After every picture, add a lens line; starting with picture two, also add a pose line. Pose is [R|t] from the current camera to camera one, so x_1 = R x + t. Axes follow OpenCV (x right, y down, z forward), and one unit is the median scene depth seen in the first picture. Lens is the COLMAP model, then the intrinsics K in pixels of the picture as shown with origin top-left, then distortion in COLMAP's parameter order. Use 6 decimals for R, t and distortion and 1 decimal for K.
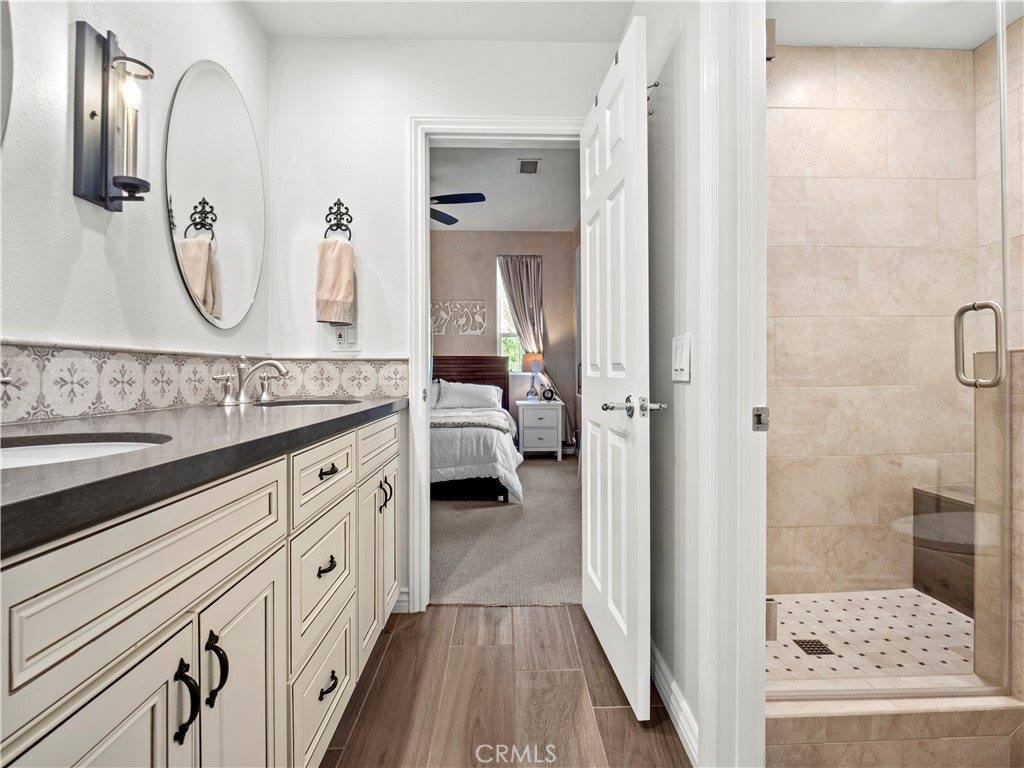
lens RADIAL K [[498.4, 0, 511.0], [0, 498.4, 370.4], [0, 0, 1]] dist [-0.017756, 0.001357]
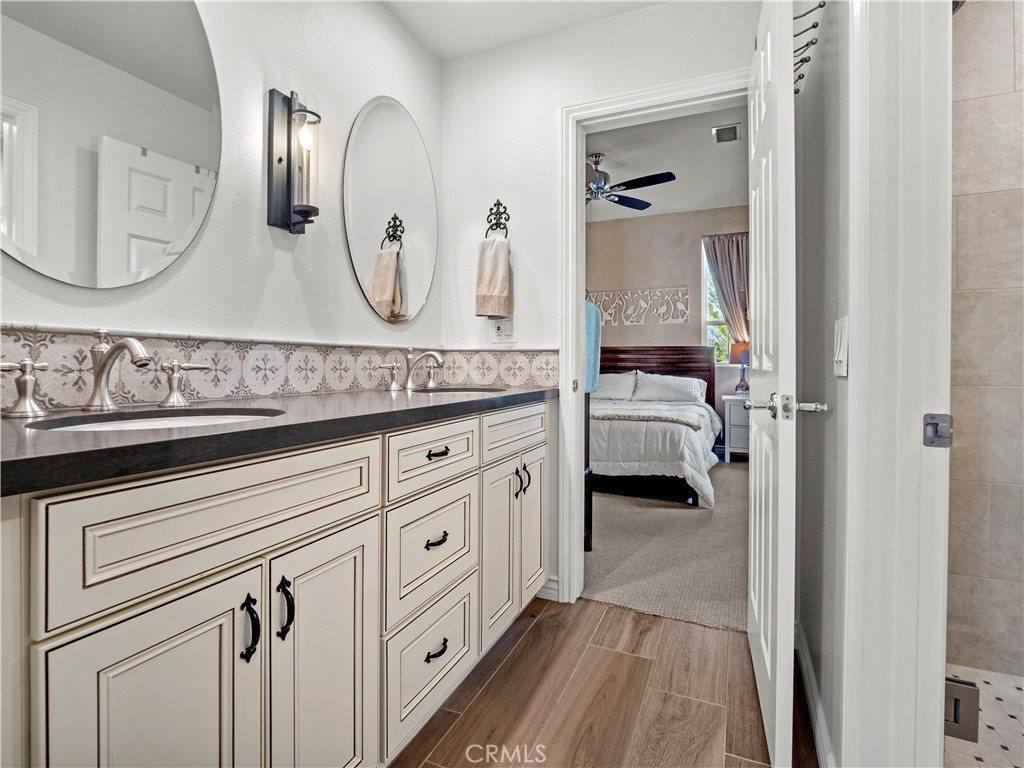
lens RADIAL K [[498.4, 0, 508.6], [0, 498.4, 363.4], [0, 0, 1]] dist [-0.017756, 0.001357]
pose [[0.903107, 0.006063, -0.429374, 0.231014], [-0.004256, 0.999978, 0.005168, -0.000134], [0.429395, -0.002840, 0.903112, 0.082616]]
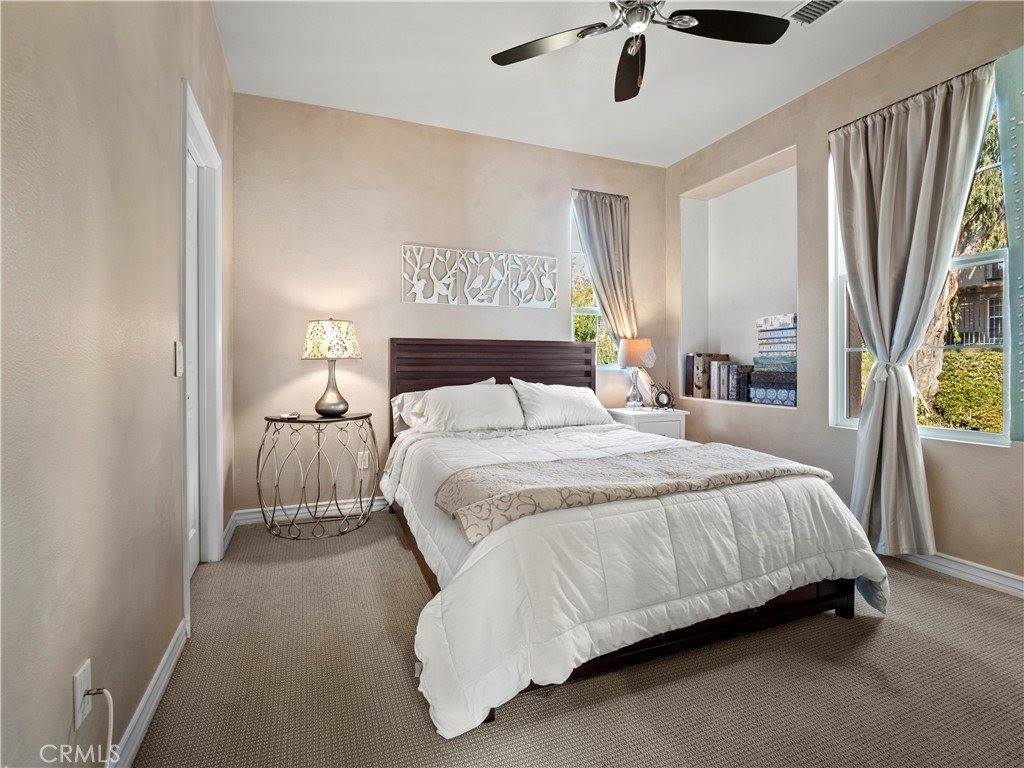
lens RADIAL K [[498.4, 0, 495.7], [0, 498.4, 366.5], [0, 0, 1]] dist [-0.017756, 0.001357]
pose [[0.940223, 0.000024, 0.340559, -1.793350], [-0.002138, 0.999981, 0.005831, 0.000606], [-0.340553, -0.006210, 0.940205, 2.154092]]
